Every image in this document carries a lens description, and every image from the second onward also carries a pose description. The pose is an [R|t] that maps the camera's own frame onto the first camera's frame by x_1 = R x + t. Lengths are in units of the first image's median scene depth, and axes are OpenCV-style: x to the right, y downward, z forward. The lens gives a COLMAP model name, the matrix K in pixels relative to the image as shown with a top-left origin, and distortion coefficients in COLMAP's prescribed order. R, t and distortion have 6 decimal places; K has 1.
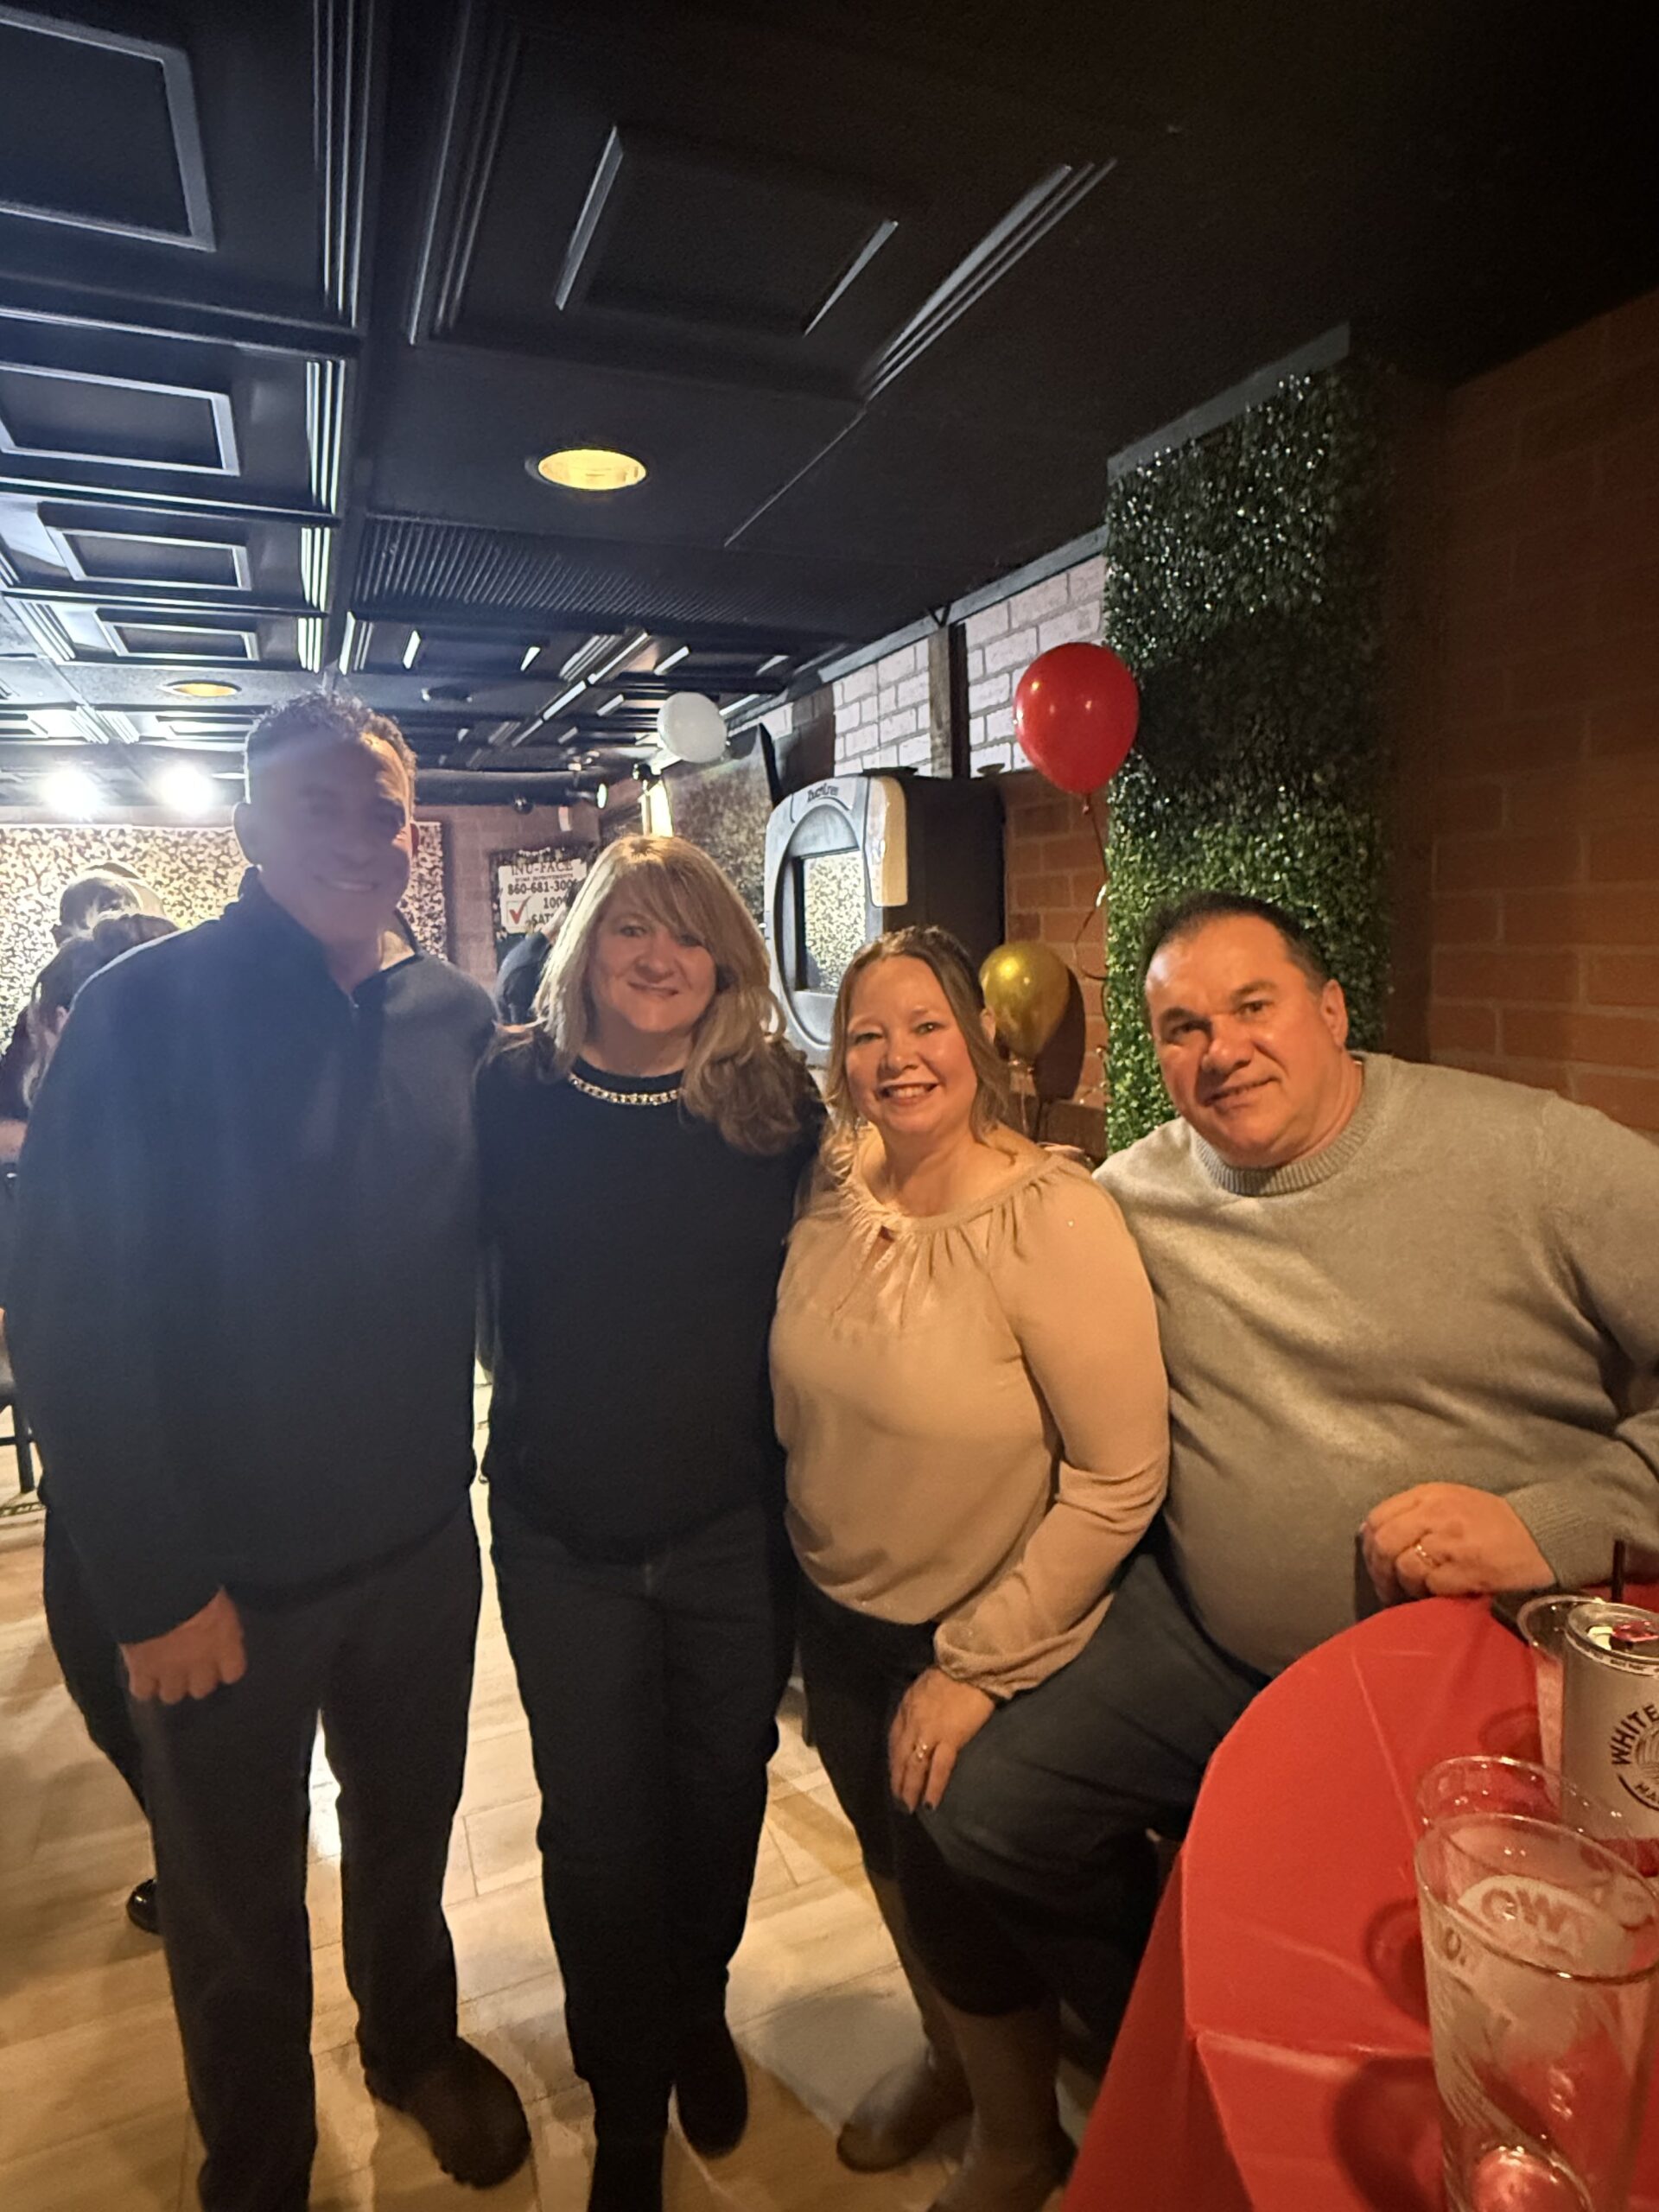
lens RADIAL K [[1218.5, 0, 852.2], [0, 1218.5, 1089.0], [0, 0, 1]] dist [0.003290, -0.000087]
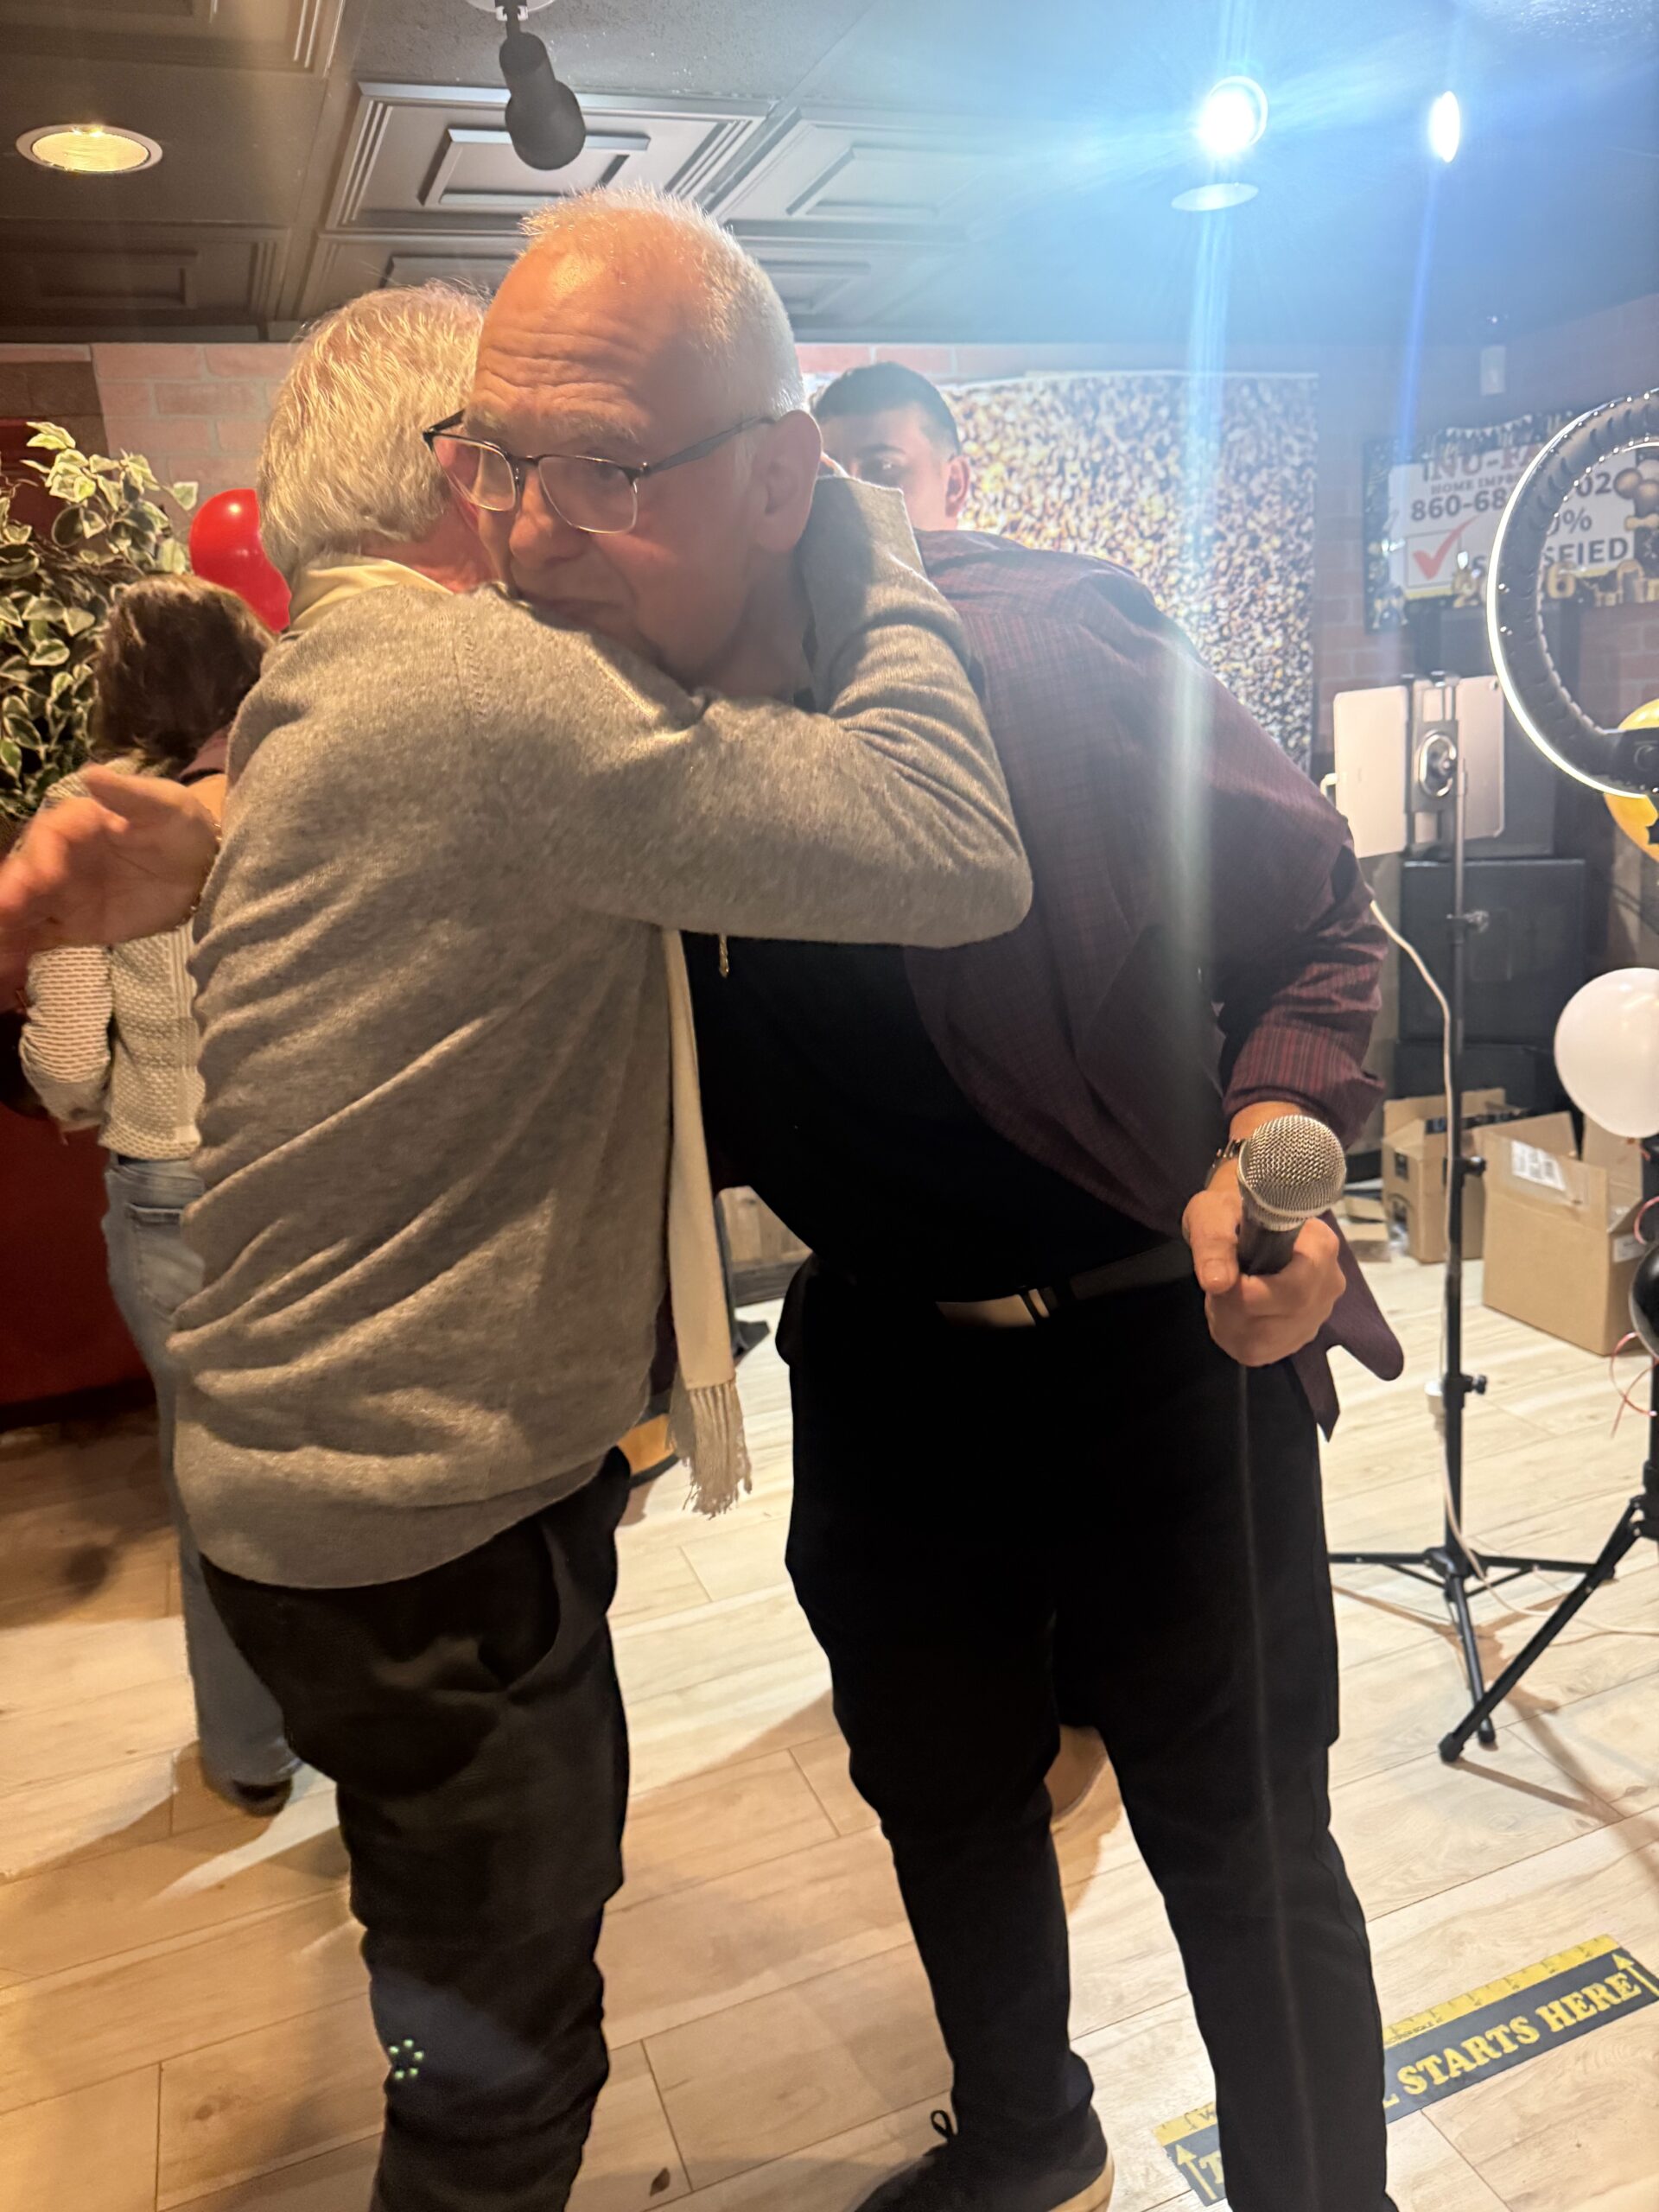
lens RADIAL K [[1561.7, 0, 818.5], [0, 1561.7, 1086.9], [0, 0, 1]] dist [0.035638, -0.052119]
pose [[0.998496, -0.028187, -0.047029, -0.559939], [0.032643, 0.994765, 0.096835, 0.005666], [0.044053, -0.098224, 0.994189, 0.341007]]
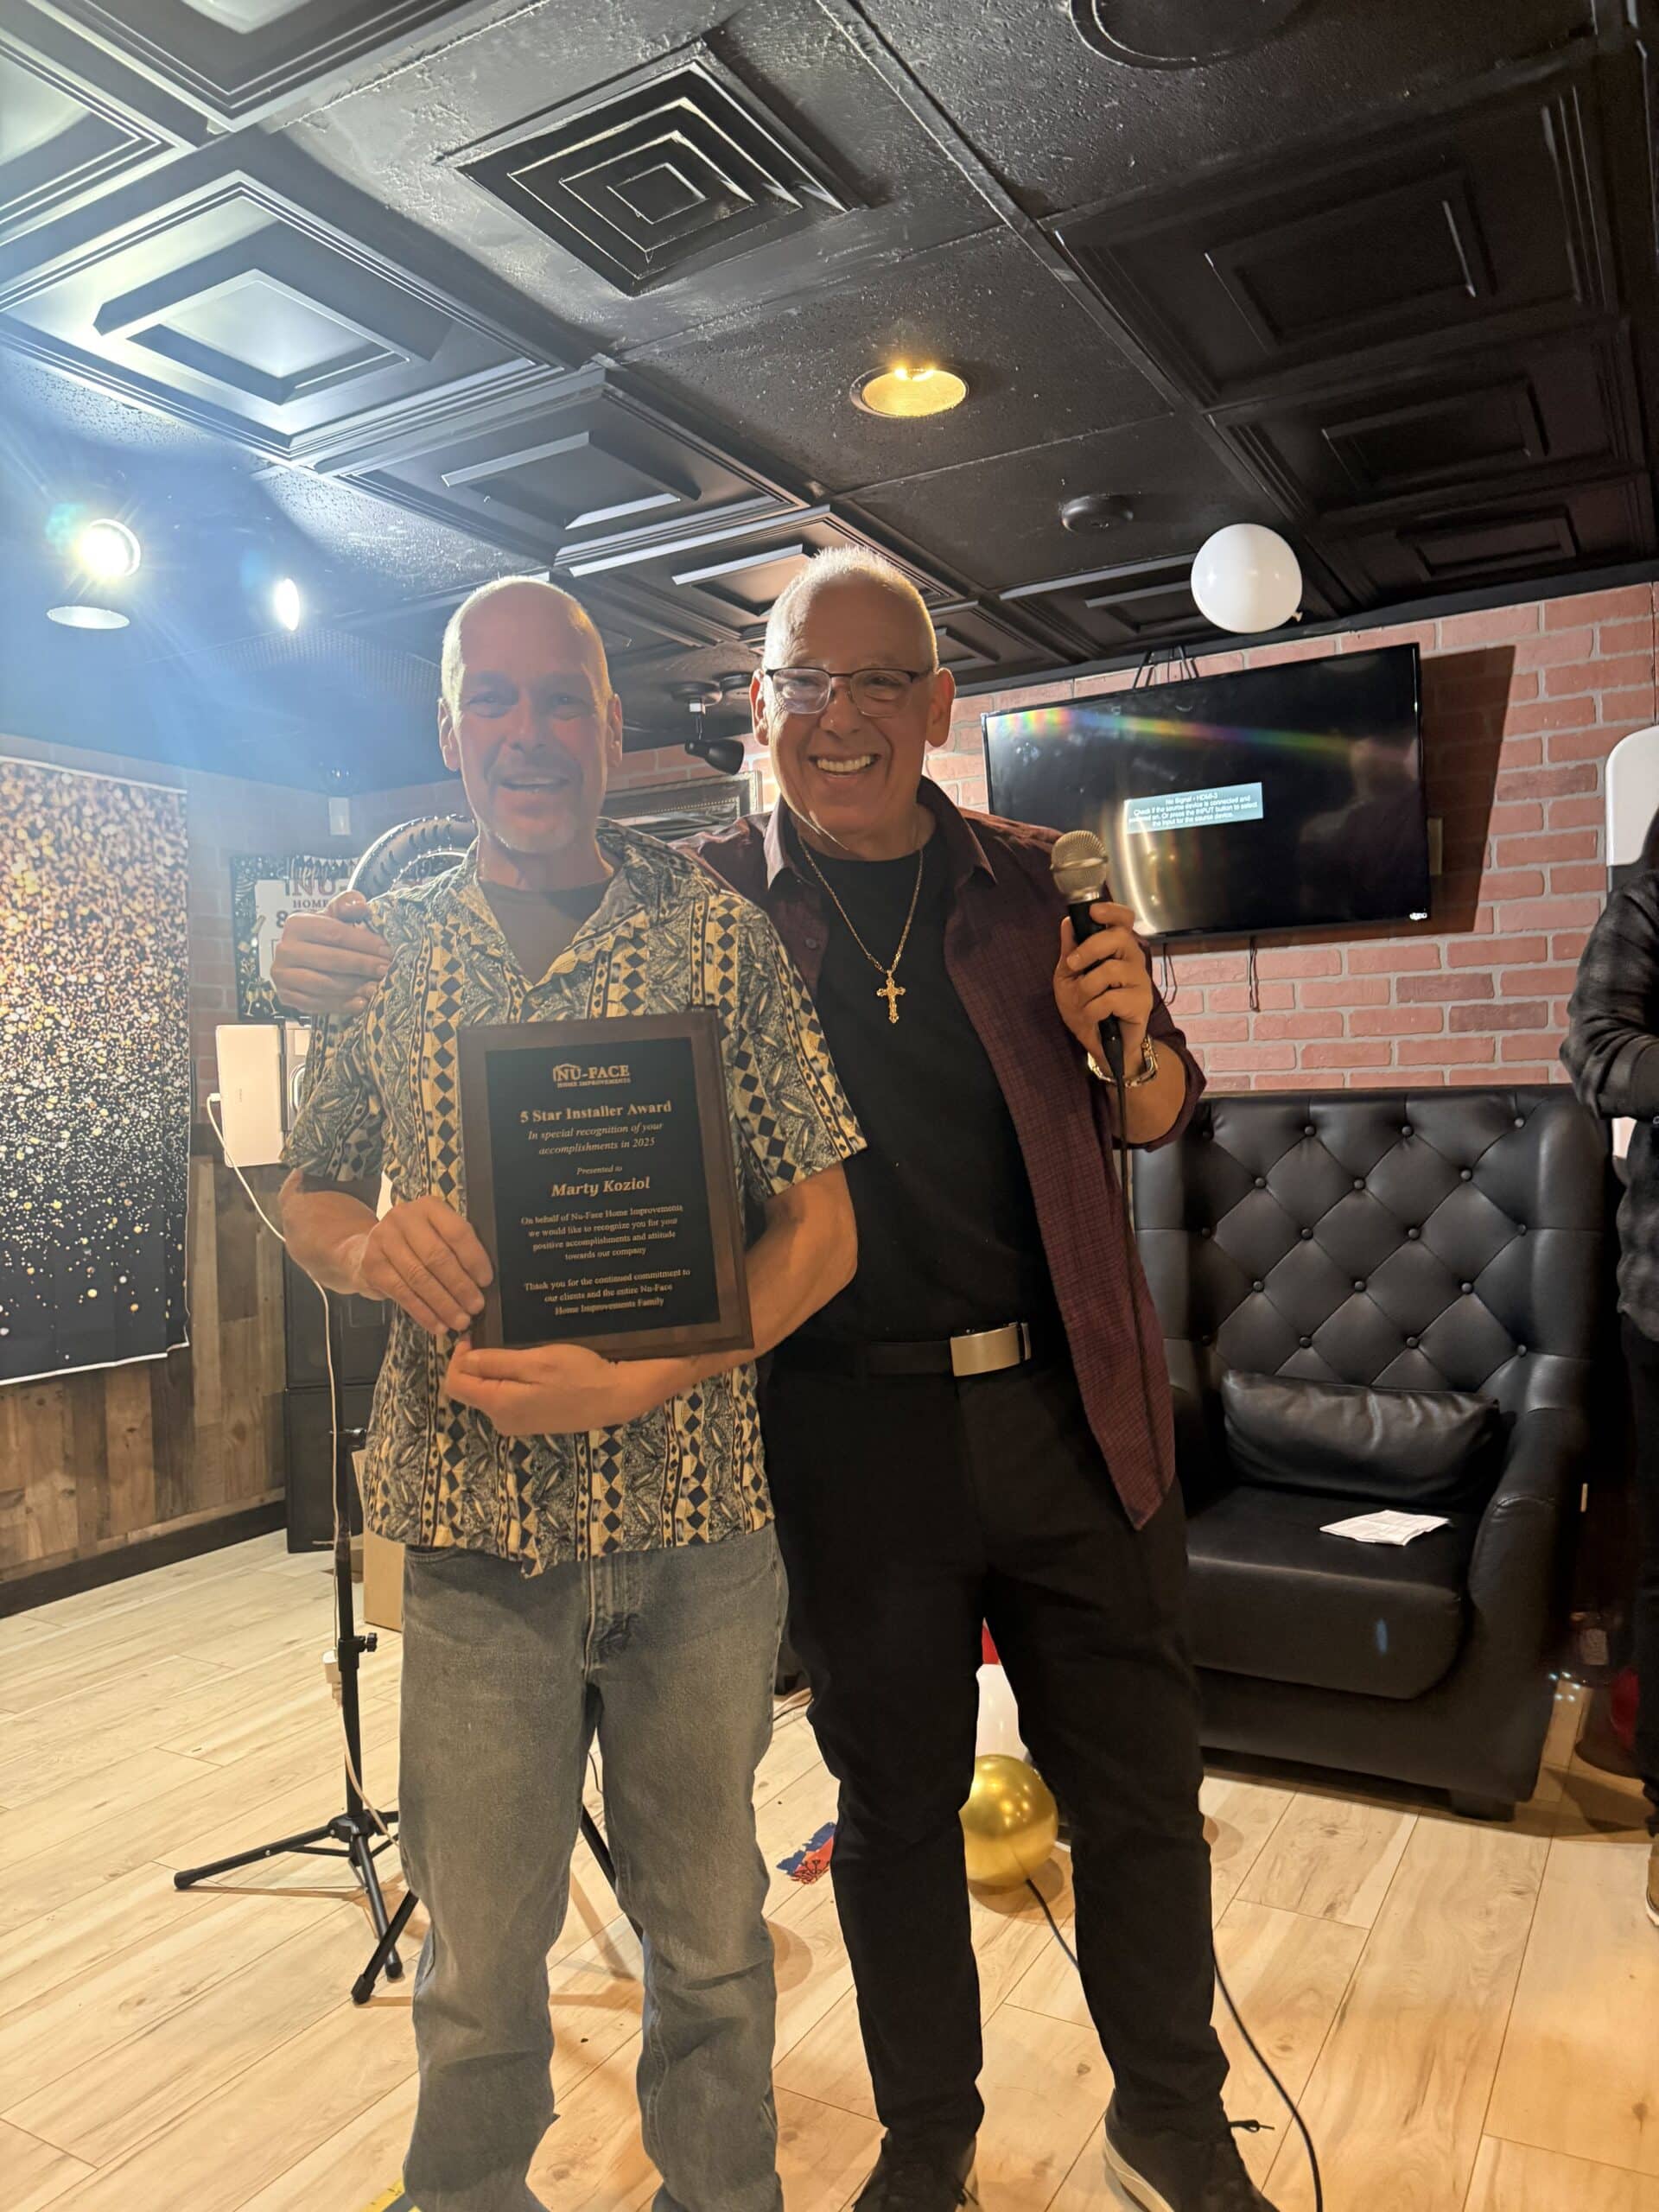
lens RADIAL K [[1561.7, 0, 818.5], [0, 1561.7, 1127.9], [0, 0, 1]] dist [0.035638, -0.052119]
pose [[0.800747, 0.002550, 0.598997, -0.577614], [0.078505, 0.990919, -0.109165, 0.041146], [-0.593836, 0.134437, 0.793275, 0.291432]]
